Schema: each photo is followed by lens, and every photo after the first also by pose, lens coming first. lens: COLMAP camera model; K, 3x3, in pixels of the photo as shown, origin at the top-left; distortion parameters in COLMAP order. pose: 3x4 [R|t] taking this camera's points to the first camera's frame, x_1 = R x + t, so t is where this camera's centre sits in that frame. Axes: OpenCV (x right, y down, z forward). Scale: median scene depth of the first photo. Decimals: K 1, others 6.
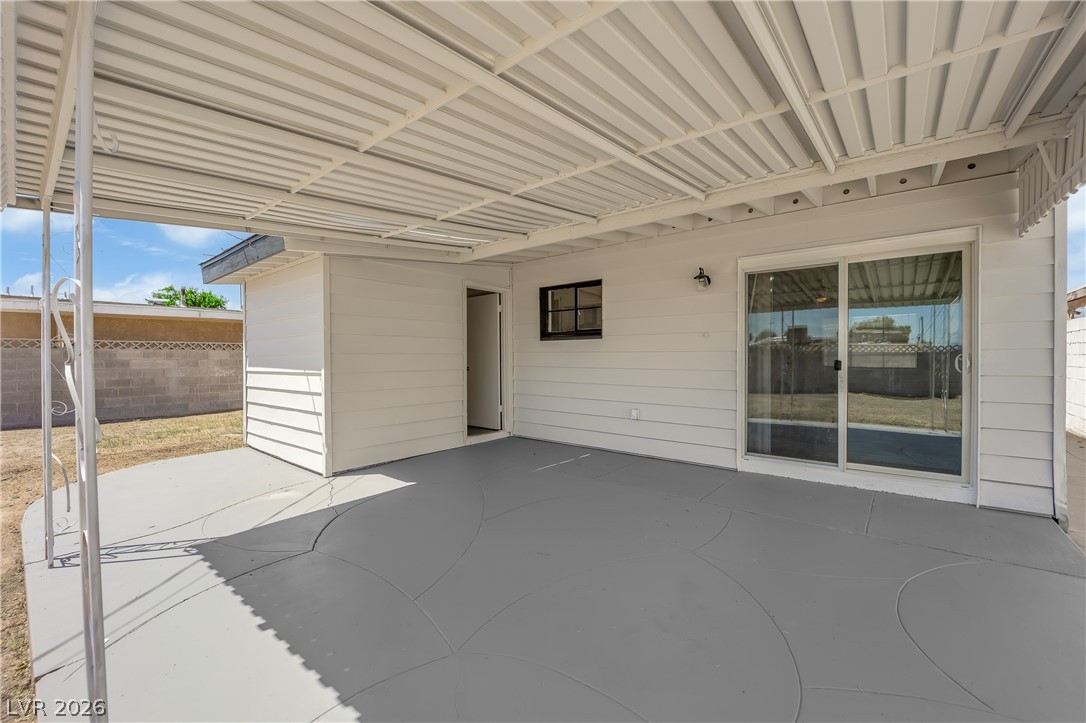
lens RADIAL K [[437.2, 0, 543.0], [0, 437.2, 361.5], [0, 0, 1]] dist [-0.007054, -0.004949]
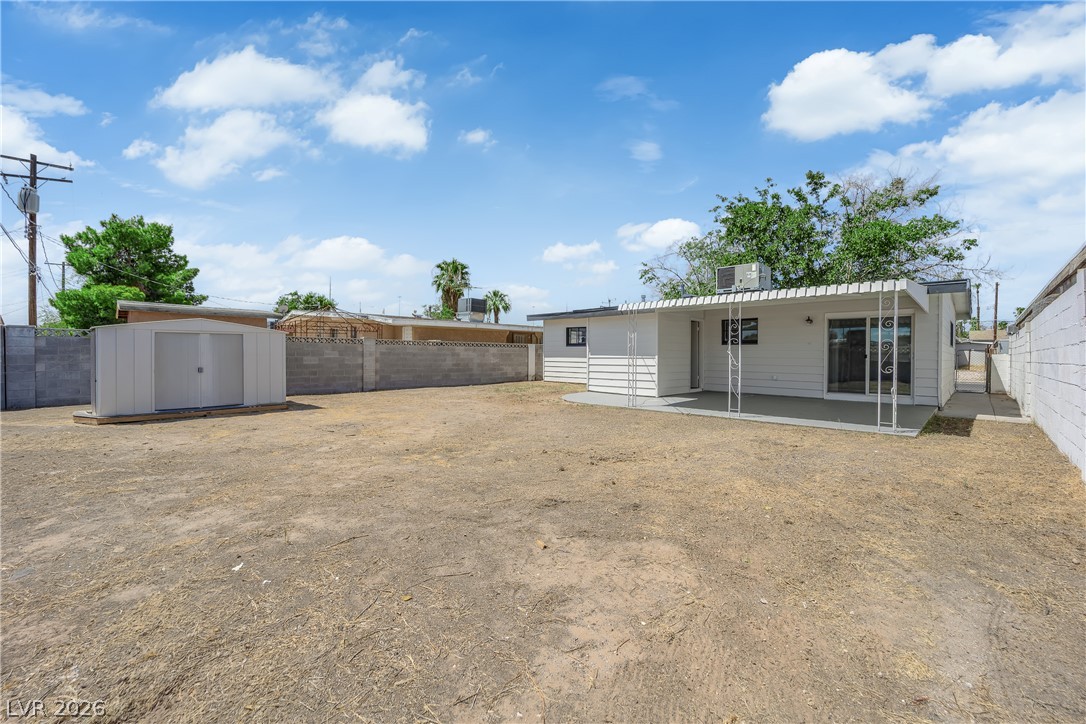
lens RADIAL K [[437.2, 0, 543.0], [0, 437.2, 362.0], [0, 0, 1]] dist [-0.007054, -0.004949]
pose [[0.991944, 0.012965, -0.126014, -0.741805], [-0.012277, 0.999905, 0.006237, 0.040094], [0.126083, -0.004640, 0.992009, -1.487820]]
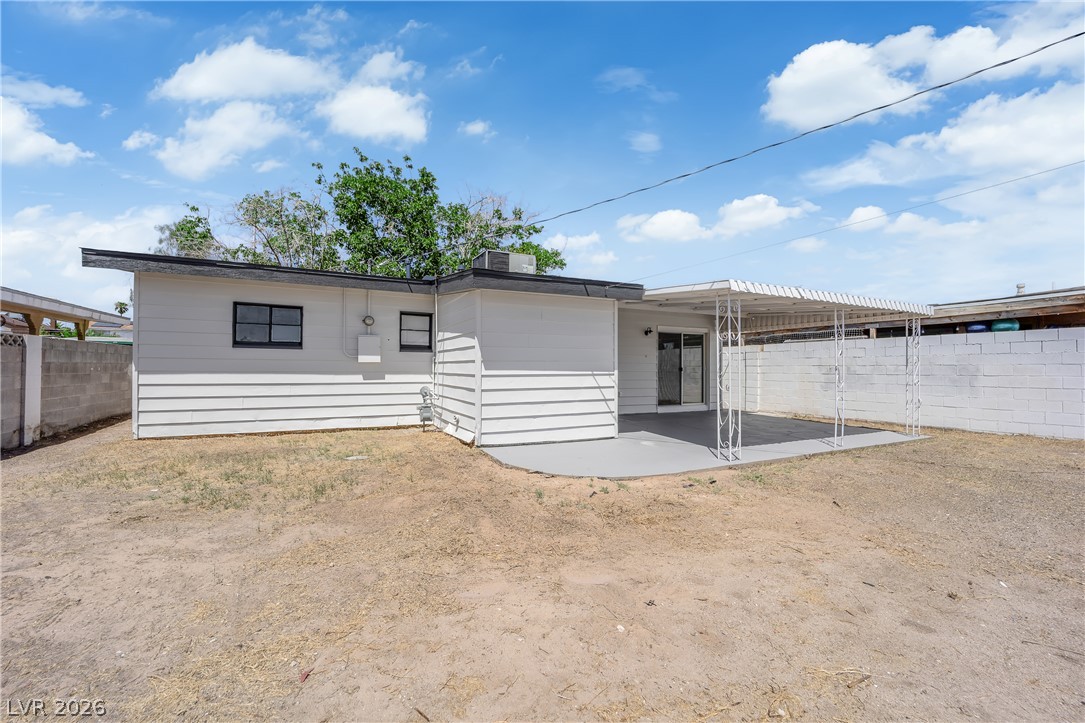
lens RADIAL K [[441.3, 0, 542.5], [0, 441.3, 361.5], [0, 0, 1]] dist [-0.013353, -0.000288]
pose [[0.430946, 0.018050, 0.902197, -1.854719], [0.003285, 0.999762, -0.021571, 0.013998], [-0.902372, 0.012260, 0.430784, 0.477420]]
